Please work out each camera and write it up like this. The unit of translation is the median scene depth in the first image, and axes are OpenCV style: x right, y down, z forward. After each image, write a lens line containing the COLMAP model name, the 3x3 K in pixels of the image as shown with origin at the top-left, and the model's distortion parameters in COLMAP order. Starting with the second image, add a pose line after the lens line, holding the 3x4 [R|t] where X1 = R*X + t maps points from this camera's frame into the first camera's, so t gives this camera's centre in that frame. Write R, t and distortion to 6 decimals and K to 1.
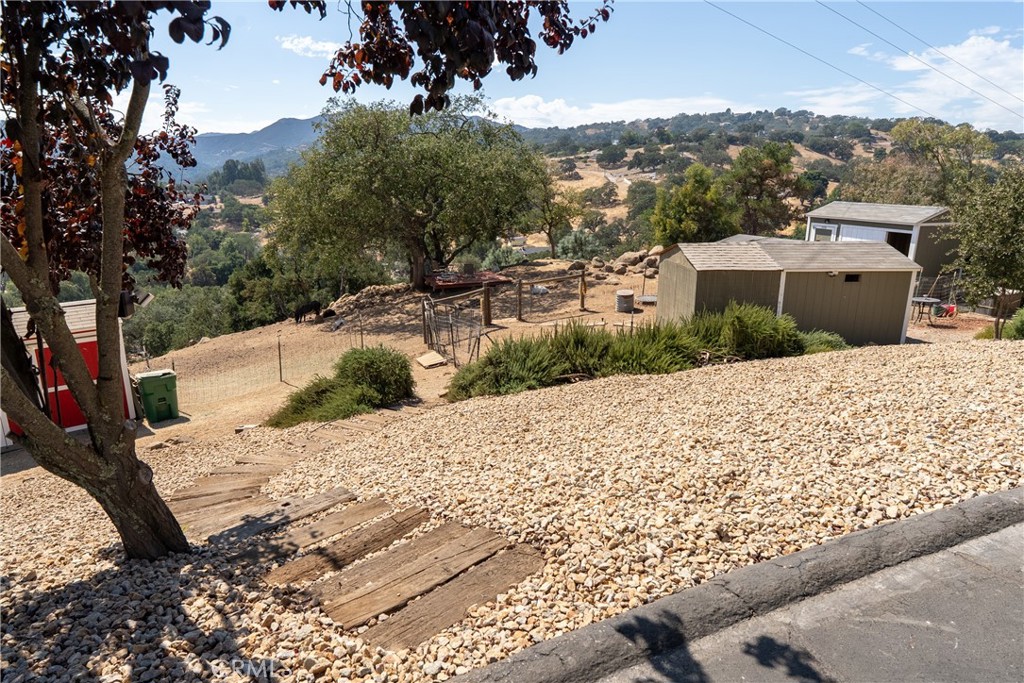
lens RADIAL K [[611.4, 0, 487.0], [0, 611.4, 339.2], [0, 0, 1]] dist [-0.002145, 0.014276]
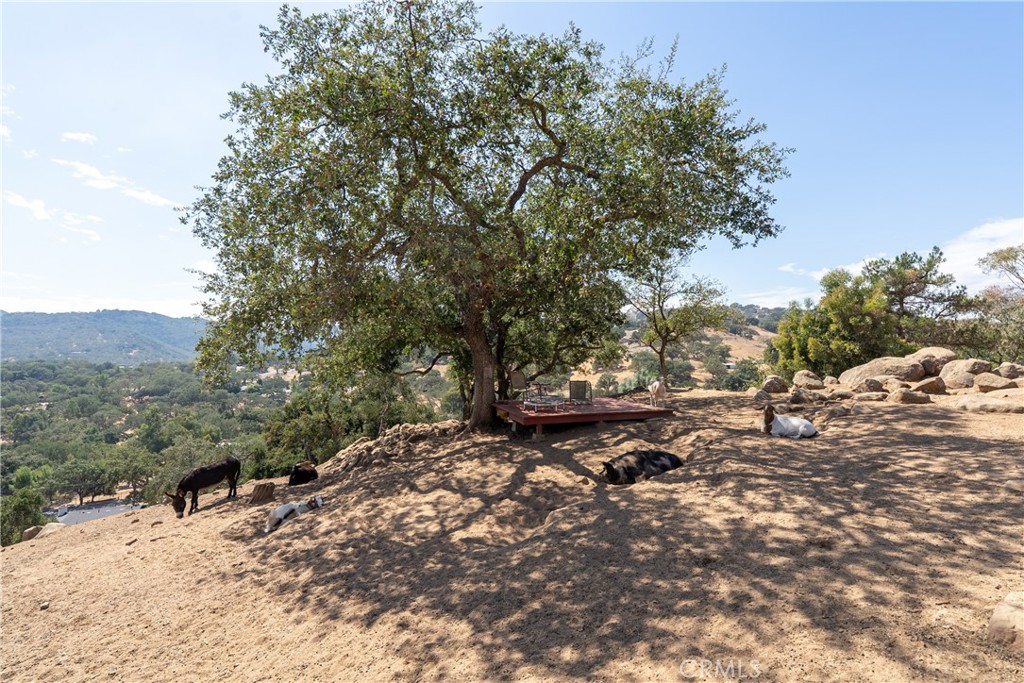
lens RADIAL K [[465.7, 0, 518.9], [0, 465.7, 331.4], [0, 0, 1]] dist [-0.008364, 0.001499]
pose [[0.999990, 0.004081, -0.001803, -0.074790], [-0.004434, 0.953990, -0.299807, -0.038793], [0.000497, 0.299812, 0.953998, 0.553458]]
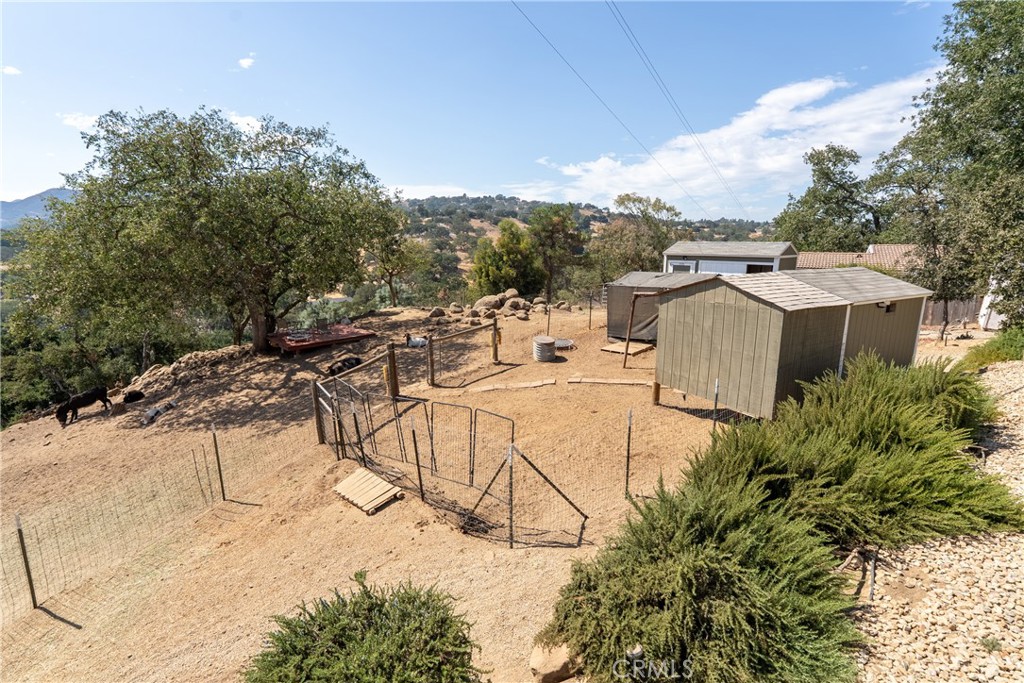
lens RADIAL K [[465.7, 0, 510.4], [0, 465.7, 337.7], [0, 0, 1]] dist [-0.008364, 0.001499]
pose [[0.898961, -0.091799, 0.428300, -0.069687], [0.115871, 0.992799, -0.030413, -0.039632], [-0.422424, 0.076968, 0.903124, 0.250004]]
